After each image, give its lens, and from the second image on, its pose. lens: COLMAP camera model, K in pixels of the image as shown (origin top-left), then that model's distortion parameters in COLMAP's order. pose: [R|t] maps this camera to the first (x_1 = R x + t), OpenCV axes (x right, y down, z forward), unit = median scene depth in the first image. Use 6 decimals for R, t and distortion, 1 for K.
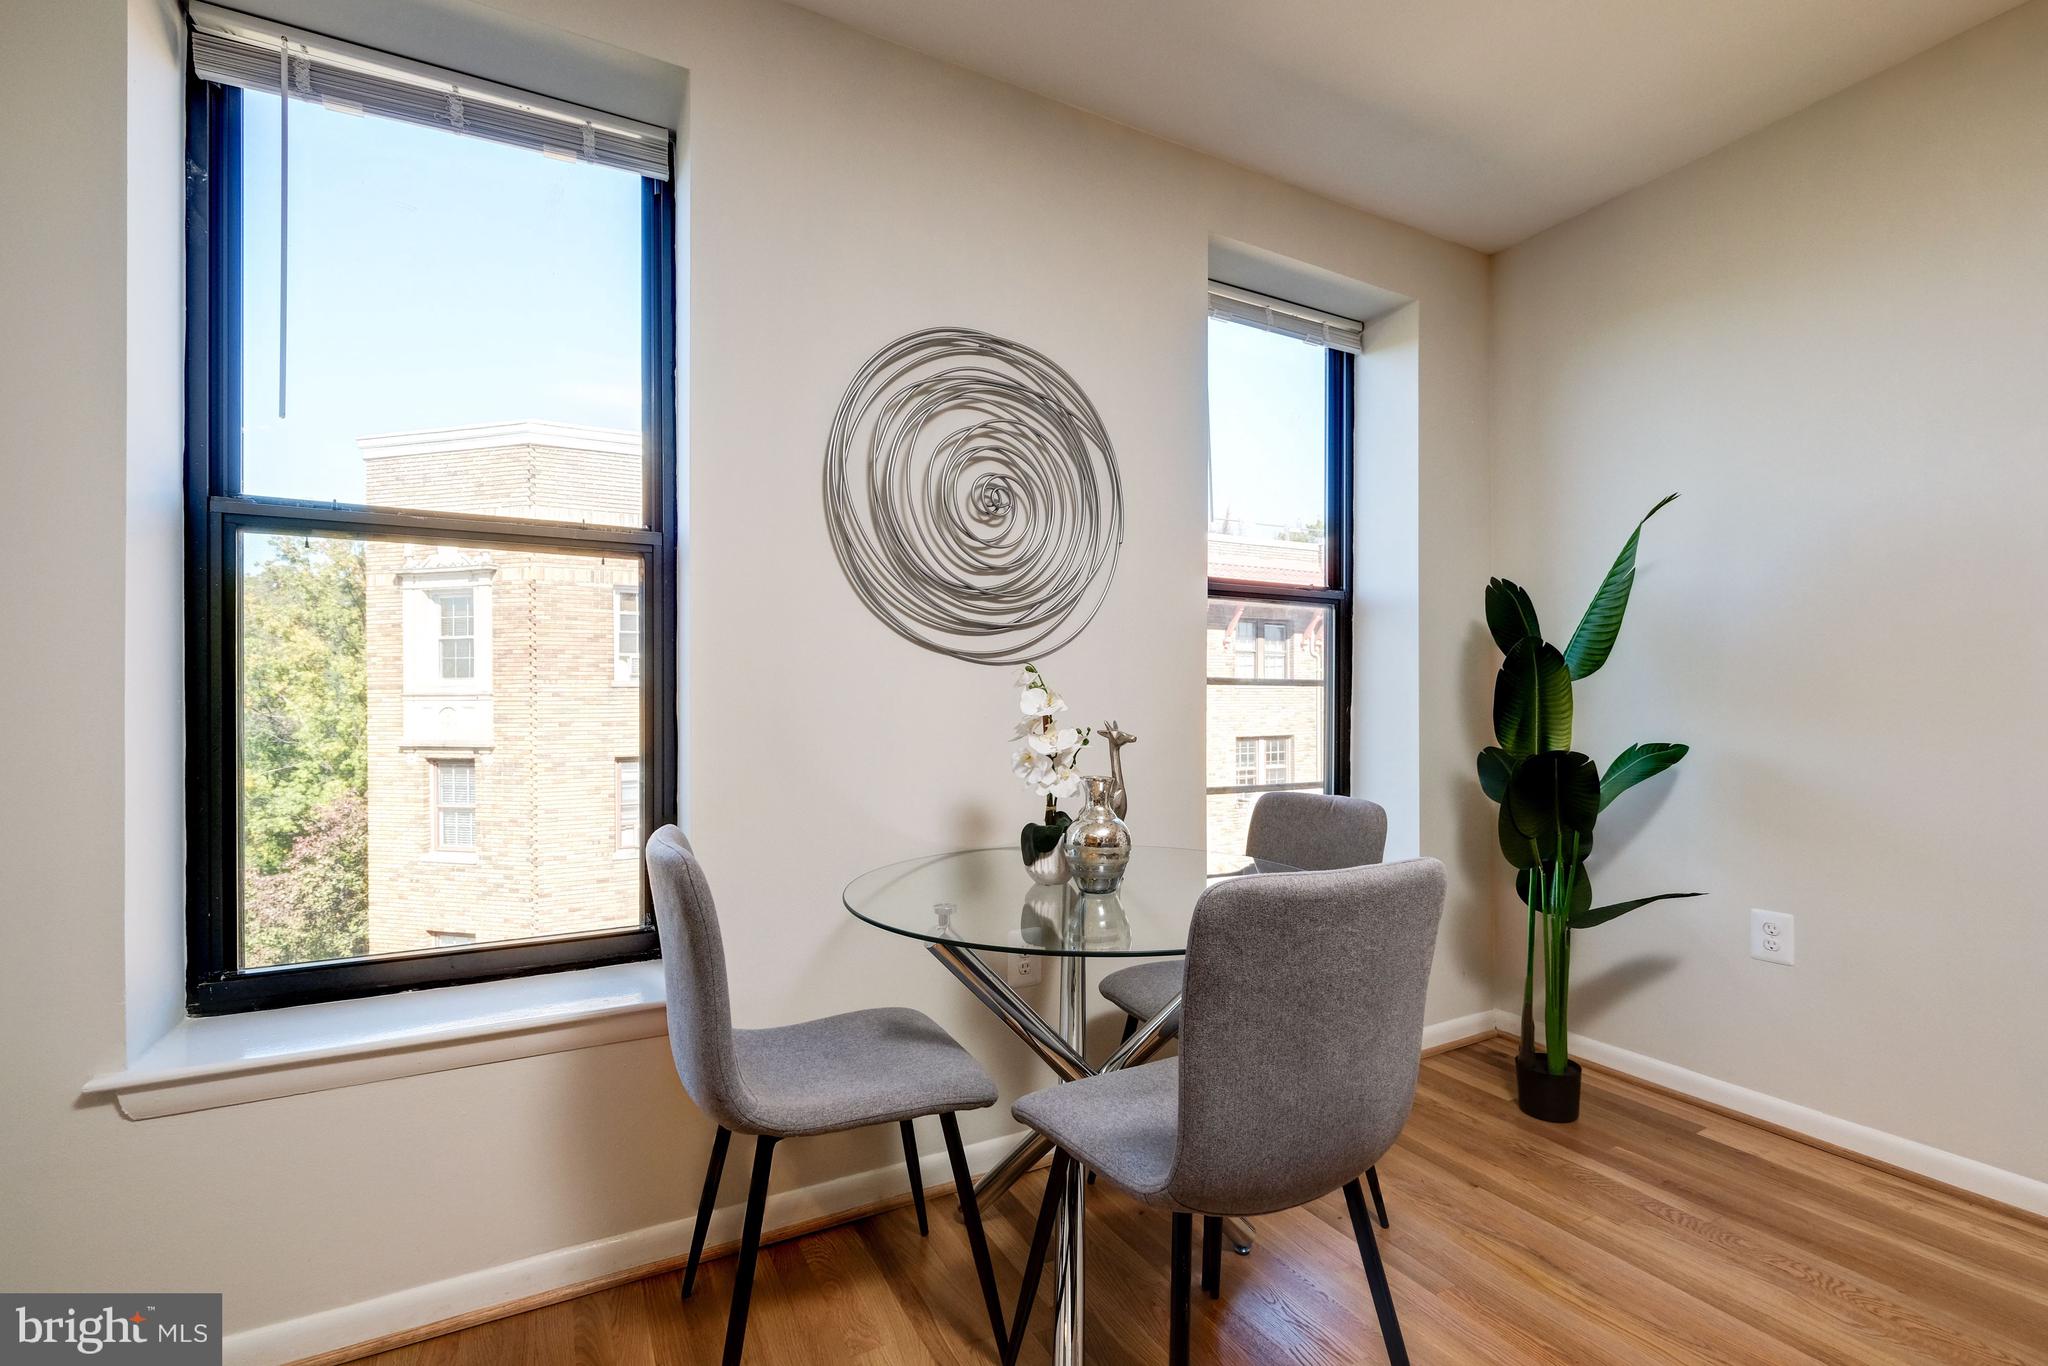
lens RADIAL K [[905.1, 0, 1032.8], [0, 905.1, 692.0], [0, 0, 1]] dist [-0.004199, -0.000065]
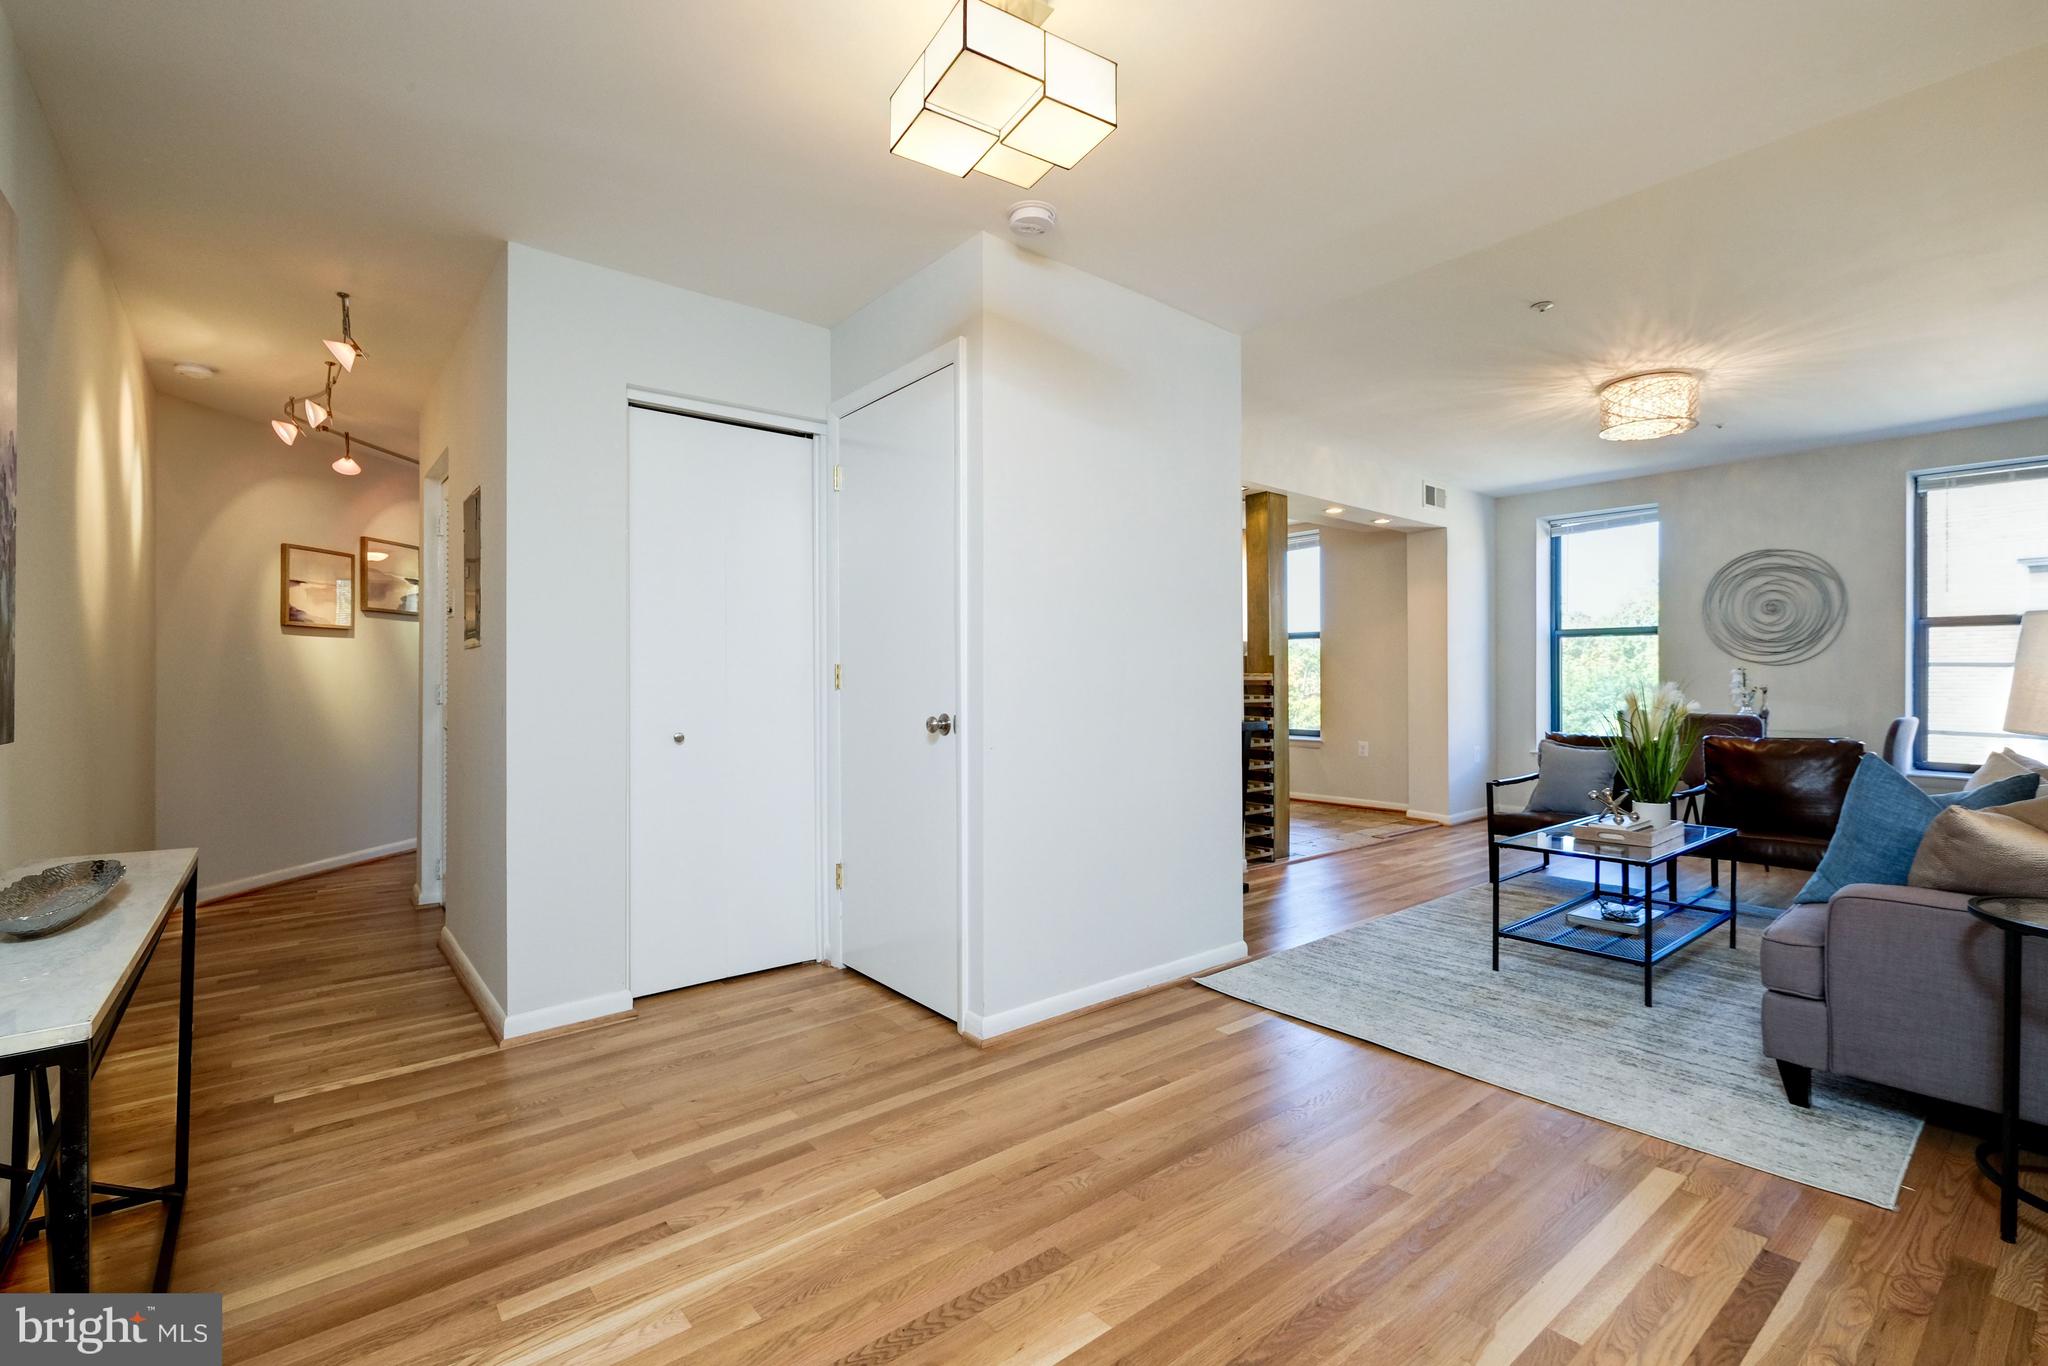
lens RADIAL K [[904.2, 0, 1048.9], [0, 904.2, 672.7], [0, 0, 1]] dist [-0.008924, 0.000234]
pose [[0.195320, -0.000220, -0.980740, 2.152149], [0.007203, 0.999973, 0.001210, -0.023586], [0.980713, -0.007301, 0.195316, -1.687350]]
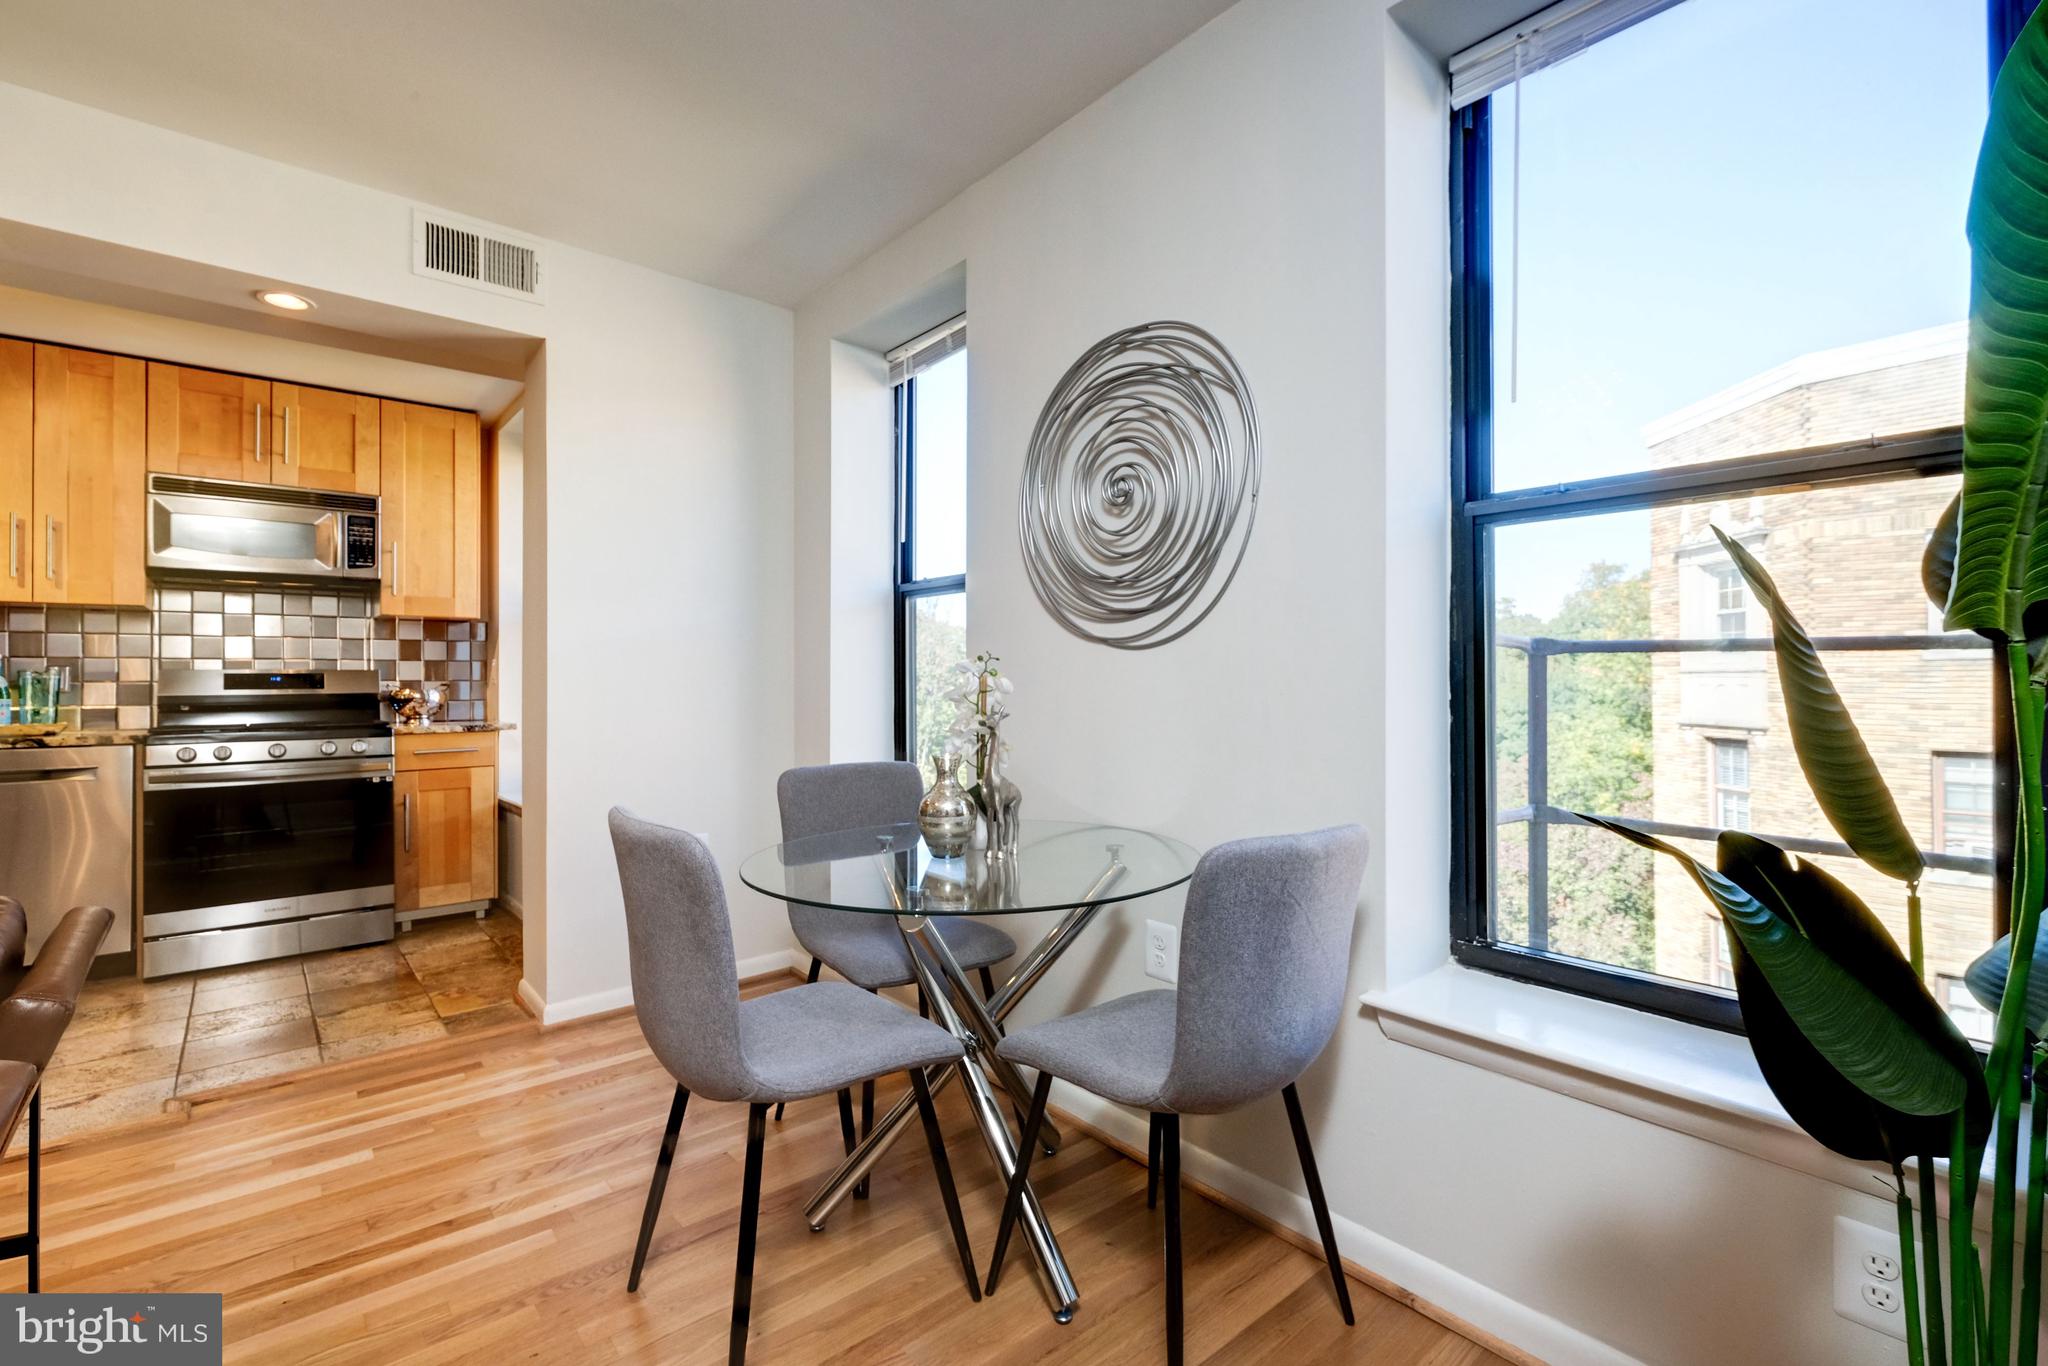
lens RADIAL K [[904.2, 0, 1048.9], [0, 904.2, 672.7], [0, 0, 1]] dist [-0.008924, 0.000234]
pose [[0.221406, -0.004439, -0.975172, 0.885829], [0.009649, 0.999951, -0.002361, -0.001066], [0.975134, -0.008887, 0.221438, 0.640632]]
